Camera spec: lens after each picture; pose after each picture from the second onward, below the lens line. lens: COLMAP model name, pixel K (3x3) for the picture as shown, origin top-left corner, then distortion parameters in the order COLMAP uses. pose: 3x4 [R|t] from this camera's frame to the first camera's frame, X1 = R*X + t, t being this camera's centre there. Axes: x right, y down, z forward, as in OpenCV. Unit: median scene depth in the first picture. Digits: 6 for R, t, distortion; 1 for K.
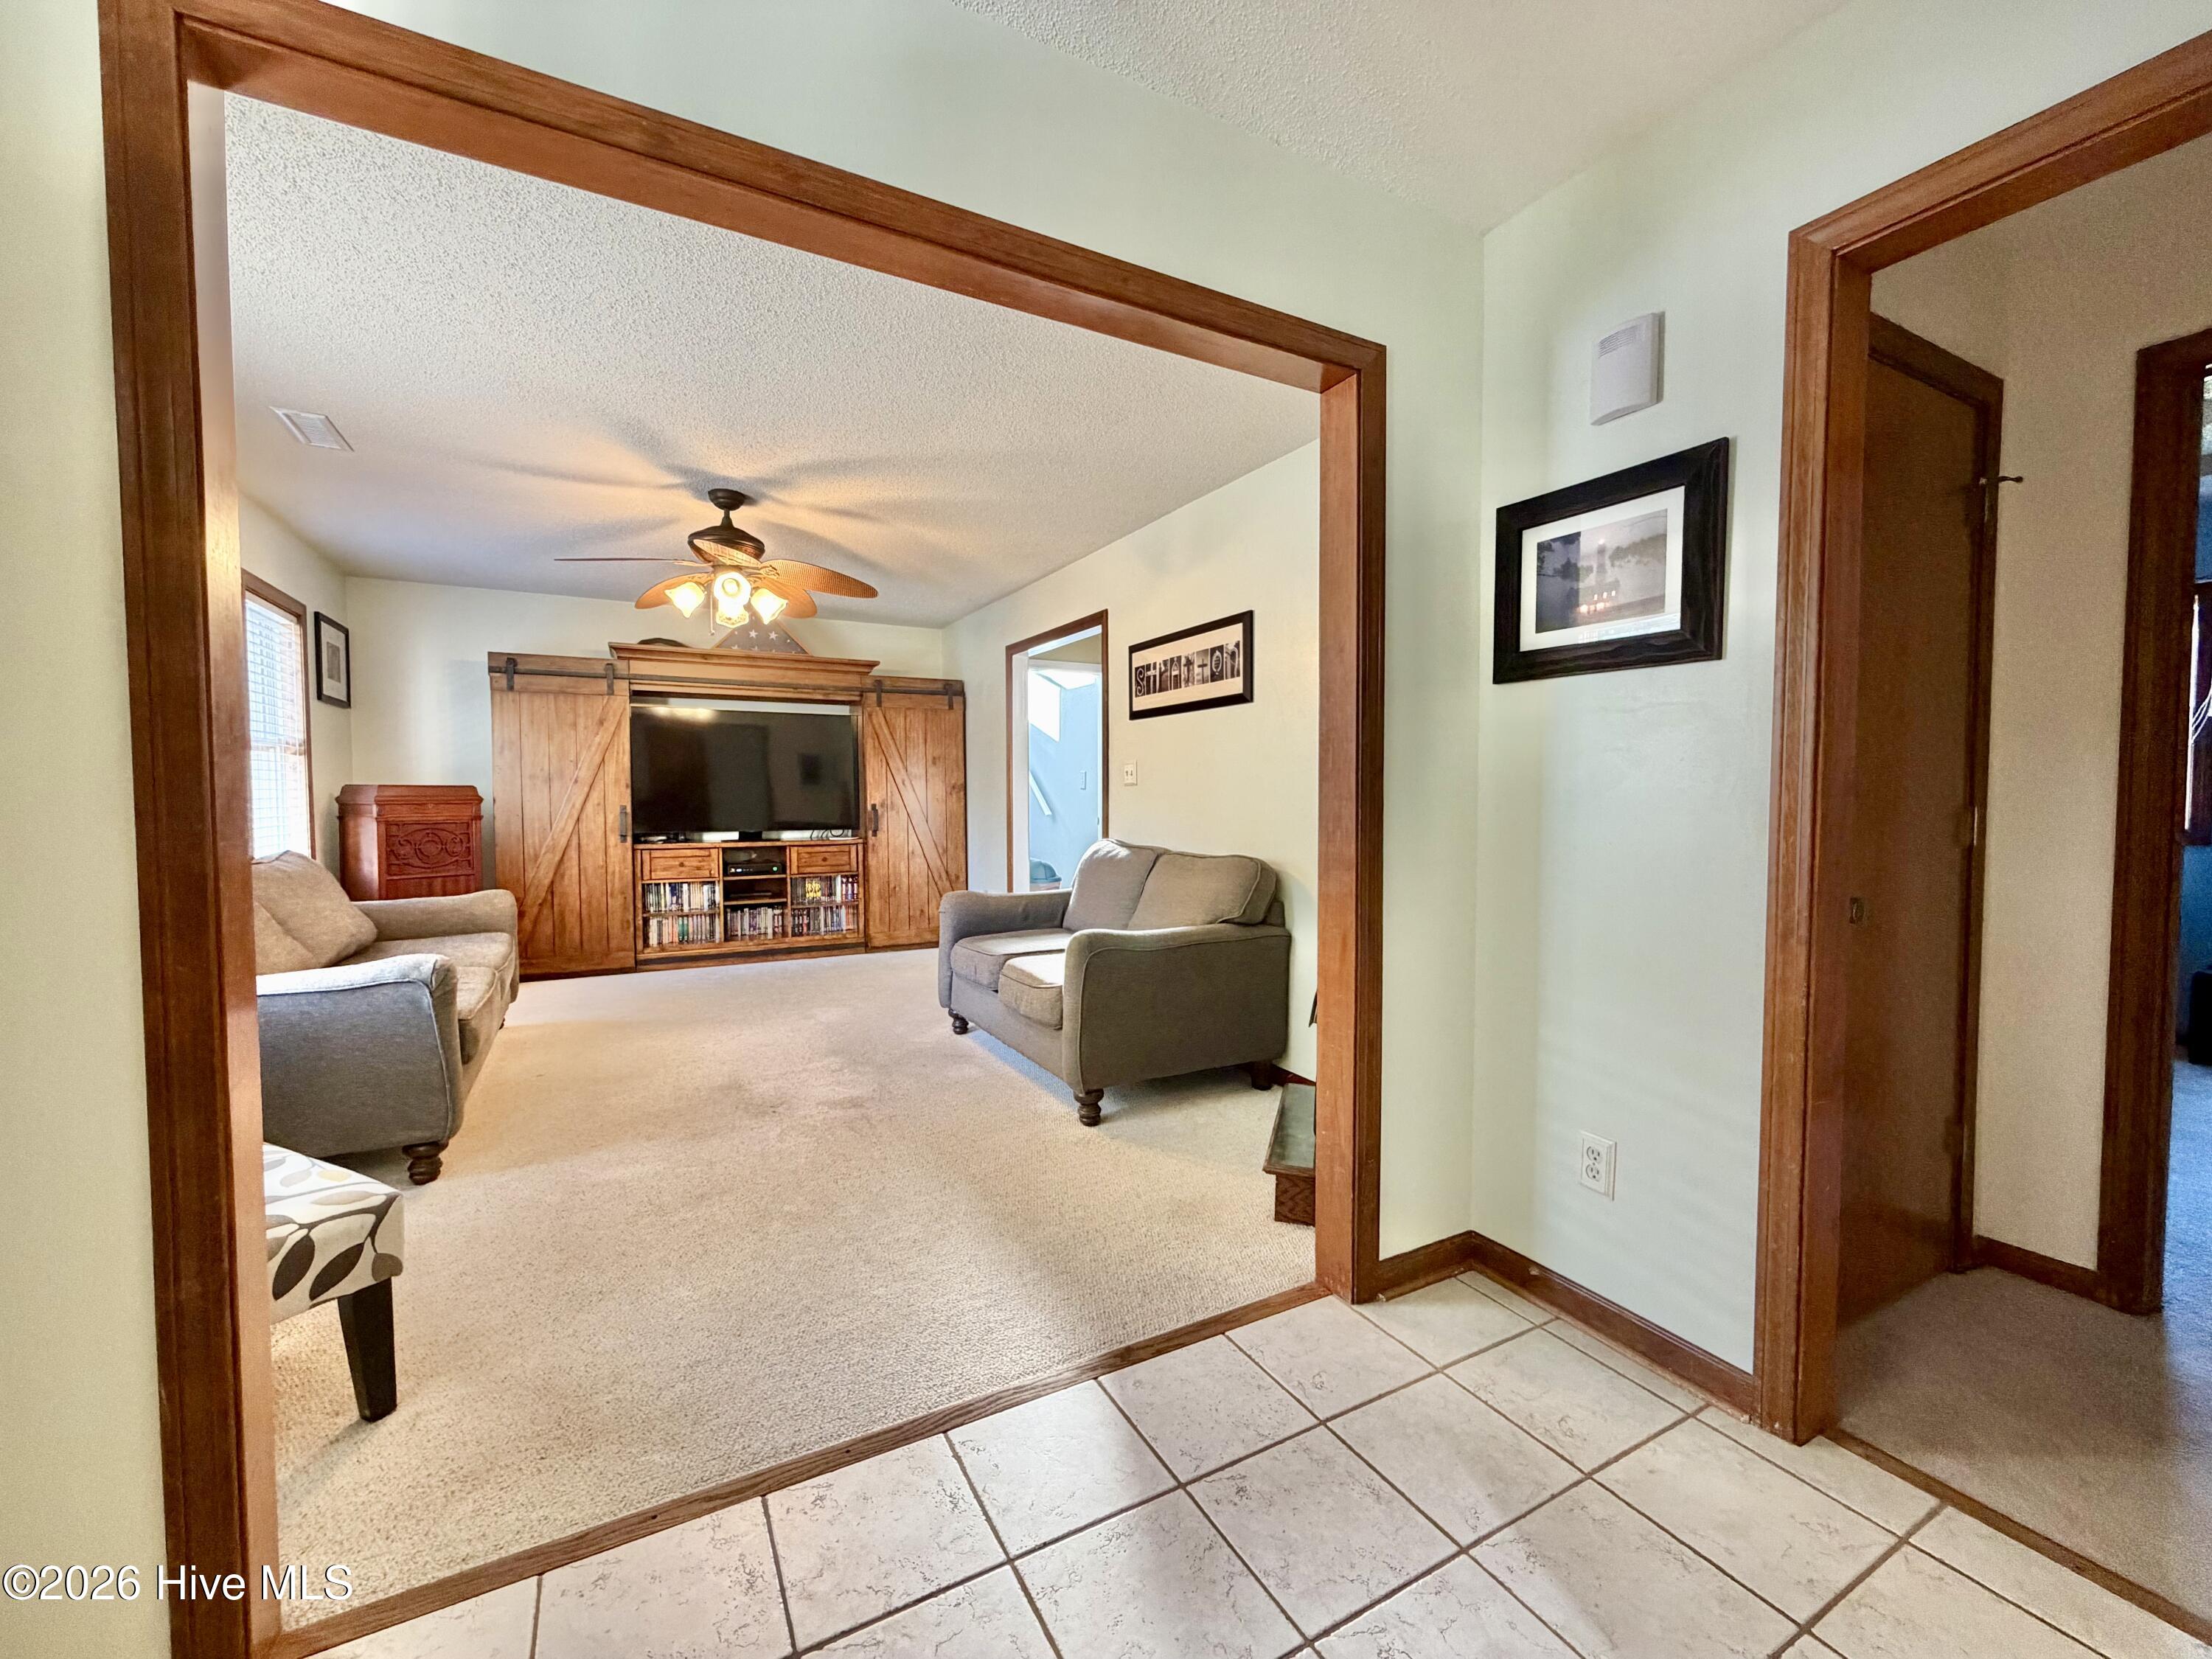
lens RADIAL K [[884.4, 0, 1097.3], [0, 884.4, 826.4], [0, 0, 1]] dist [0.000657, 0.000124]
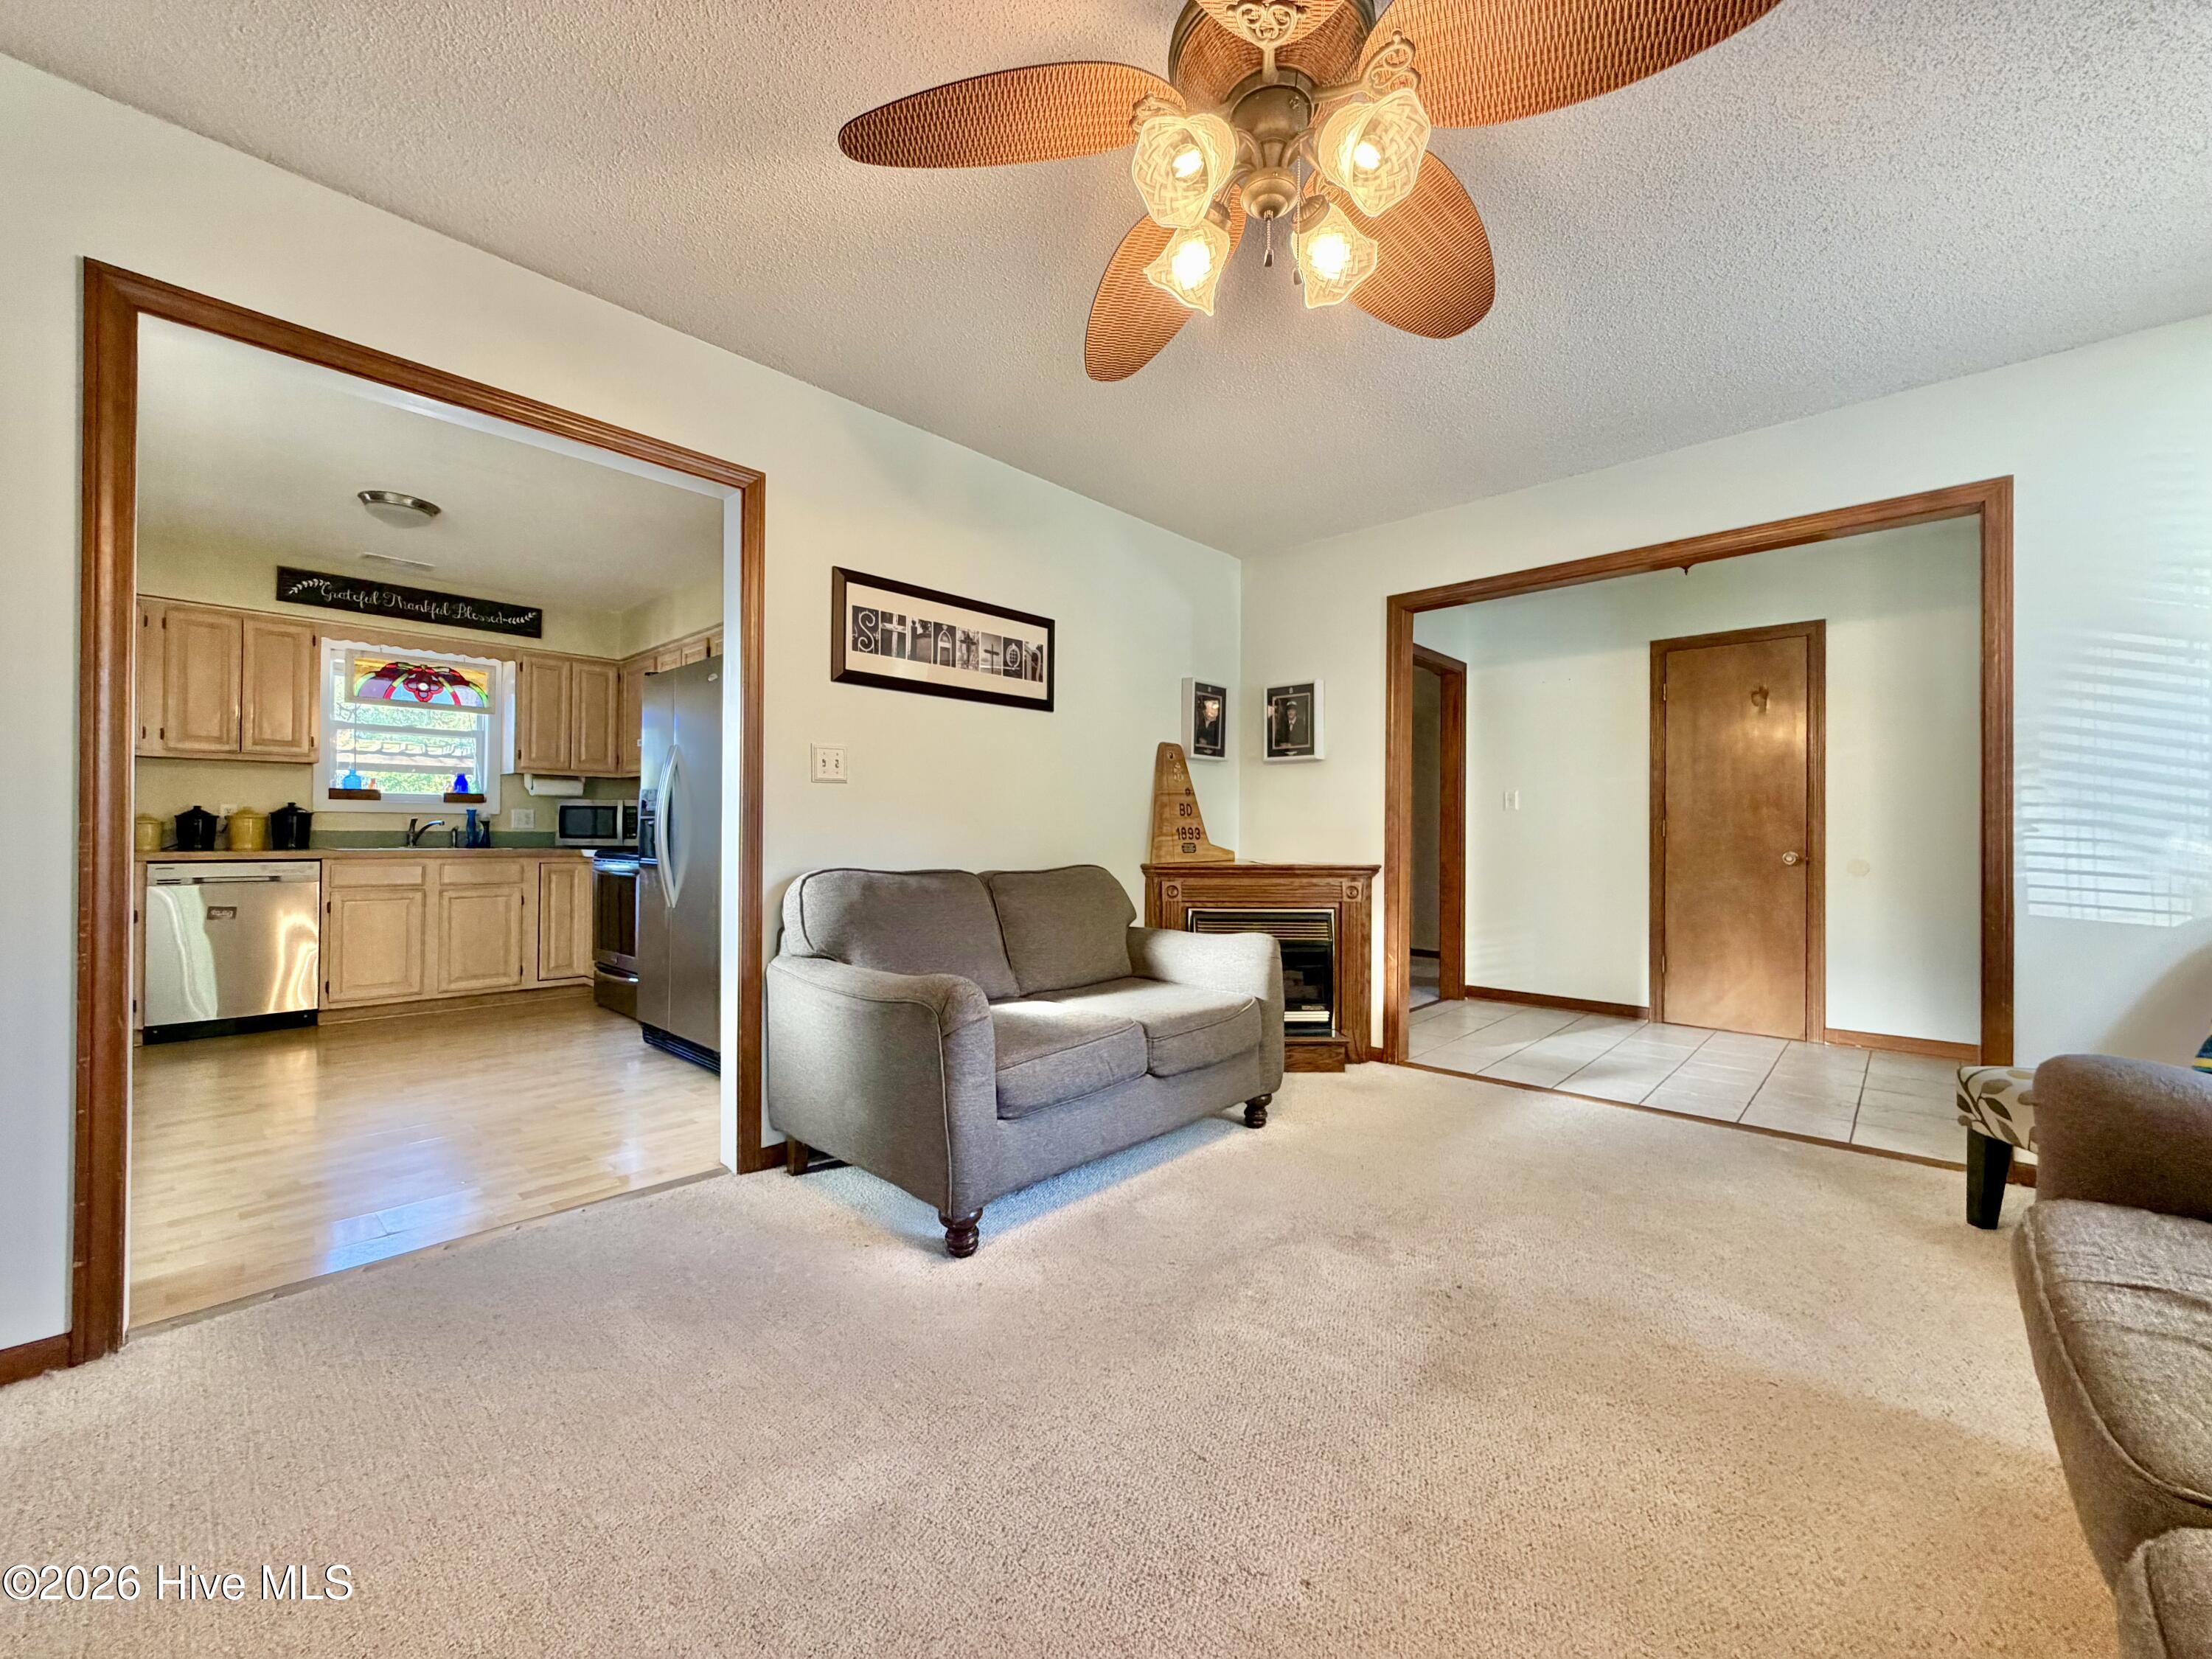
lens RADIAL K [[884.4, 0, 1097.3], [0, 884.4, 826.4], [0, 0, 1]] dist [0.000657, 0.000124]
pose [[-0.317937, 0.007612, 0.948081, -0.545660], [0.031190, 0.999511, 0.002435, -0.008873], [-0.947599, 0.030345, -0.318019, 0.886929]]
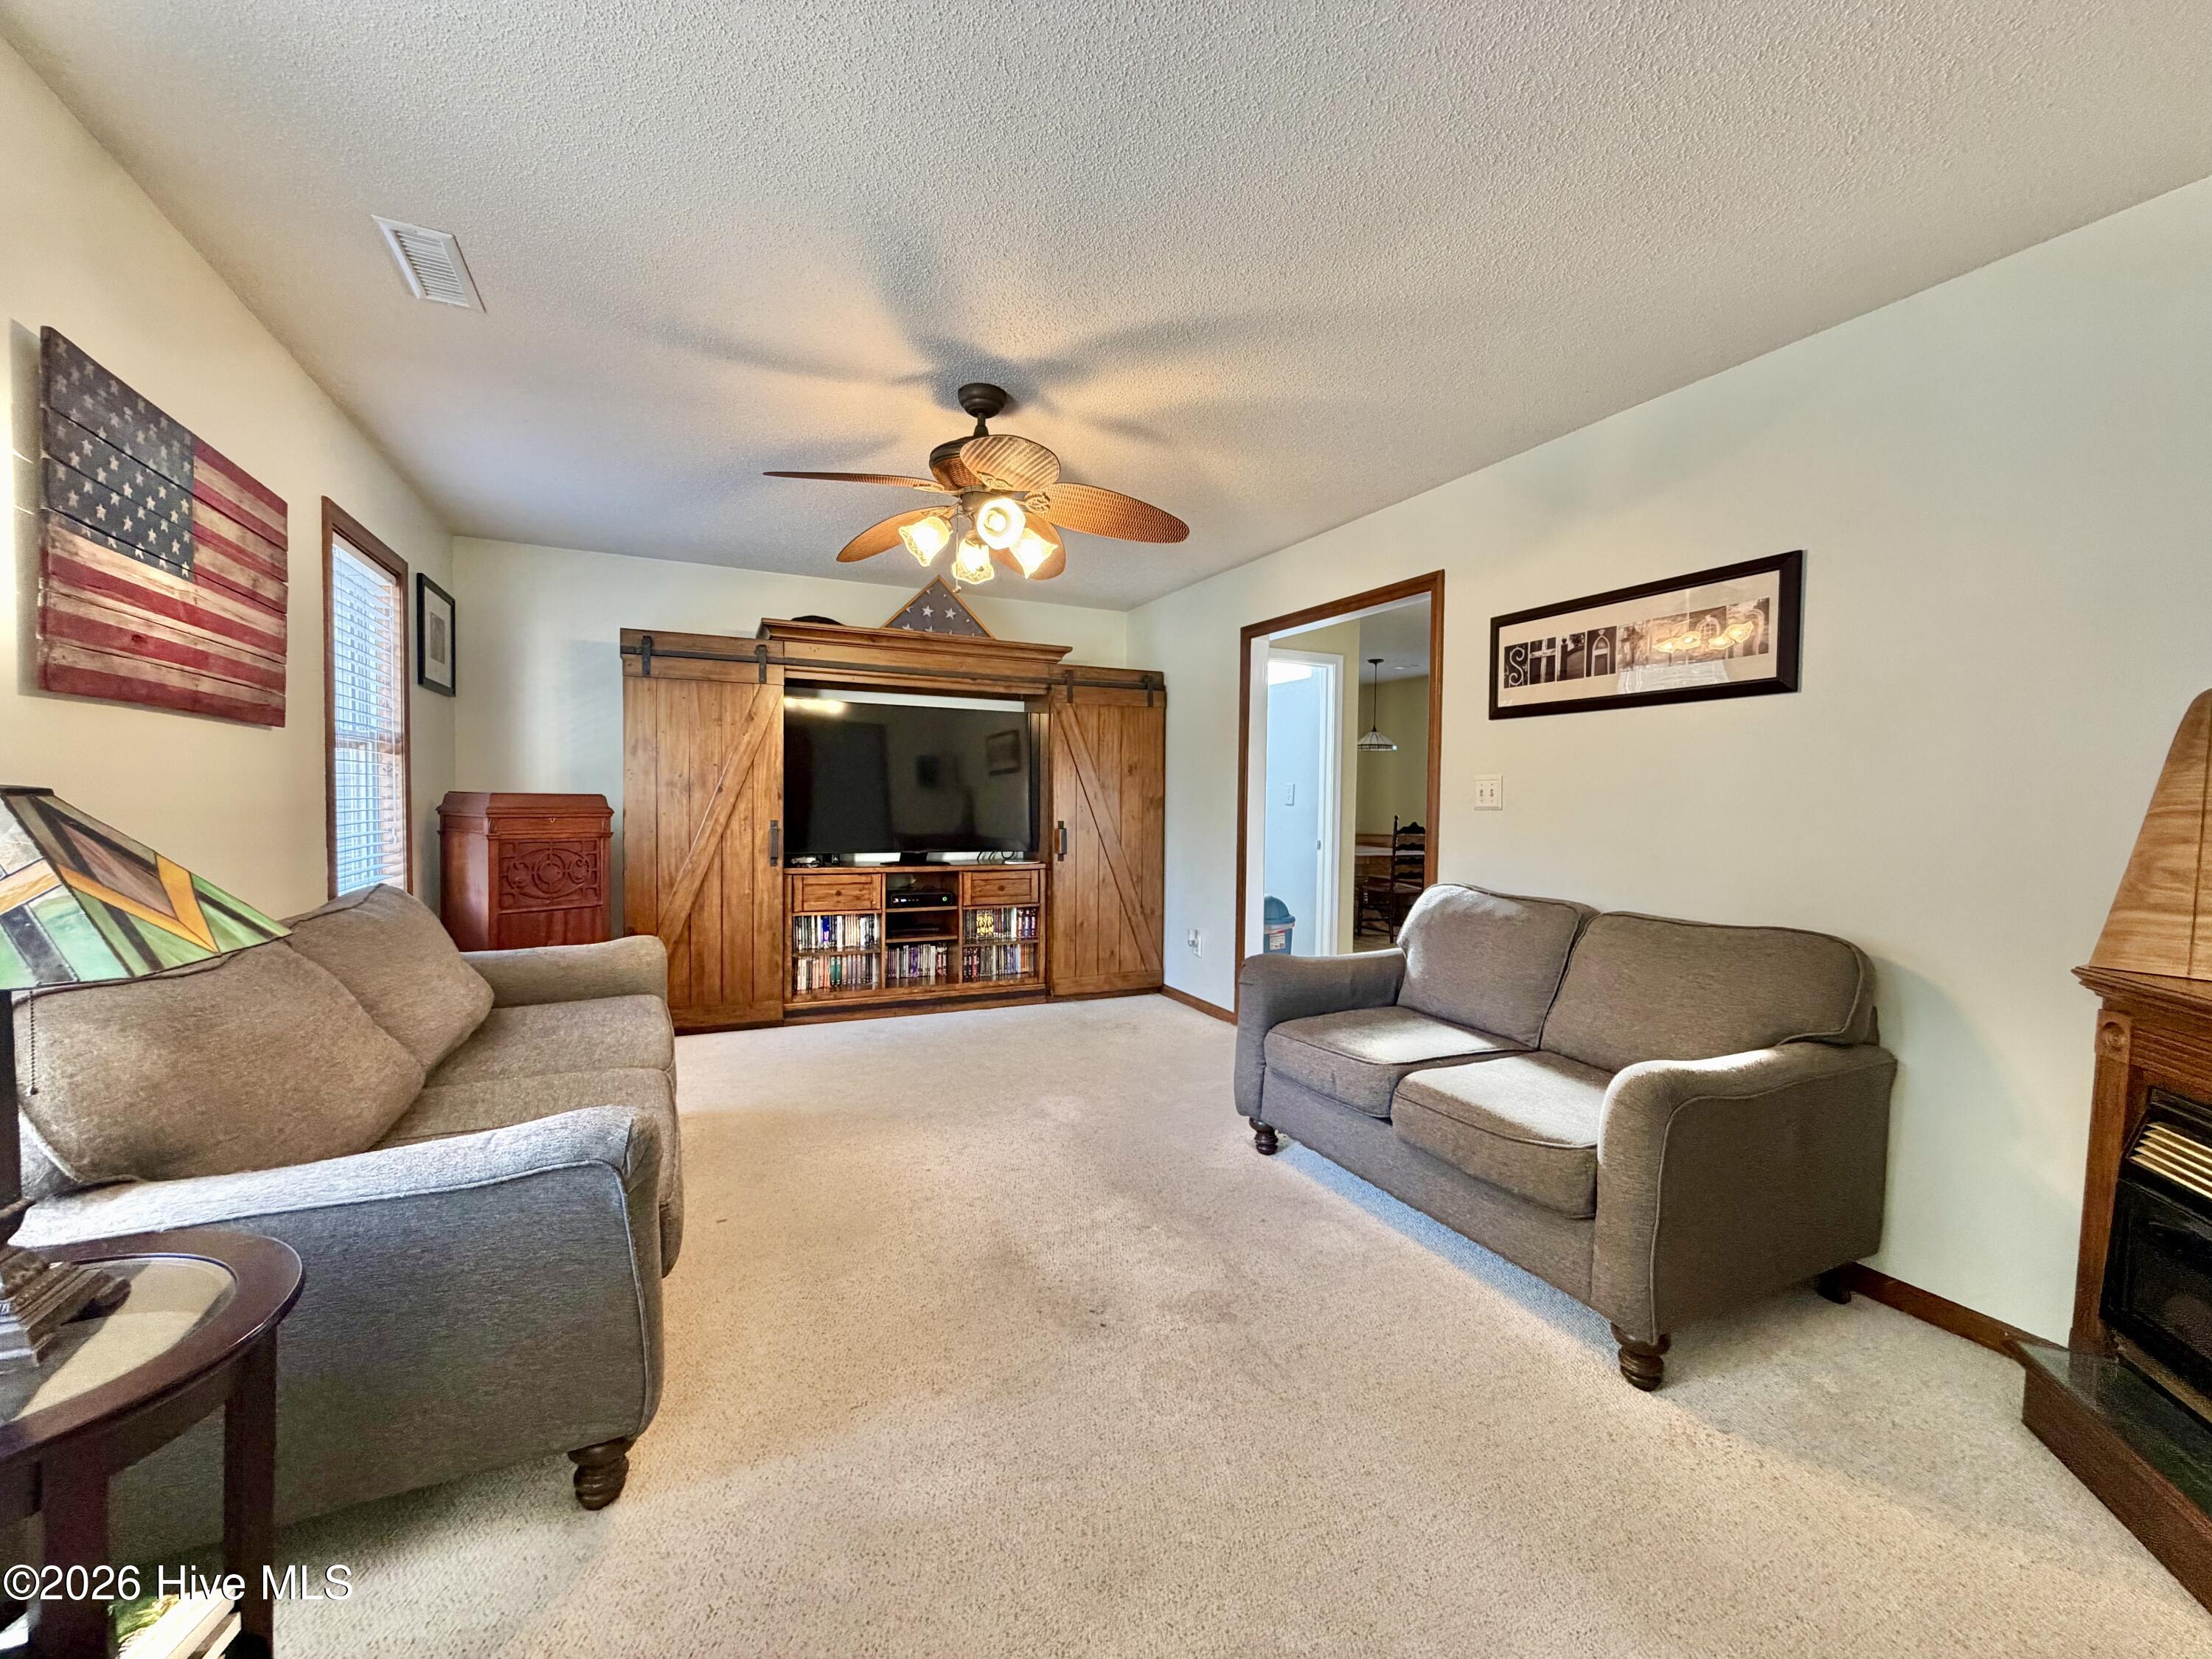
lens RADIAL K [[881.4, 0, 1097.6], [0, 881.4, 826.6], [0, 0, 1]] dist [0.000193, -0.000194]
pose [[0.998419, 0.016735, -0.053656, -0.211175], [-0.017029, 0.999842, -0.005022, -0.020266], [0.053564, 0.005928, 0.998547, 0.225648]]
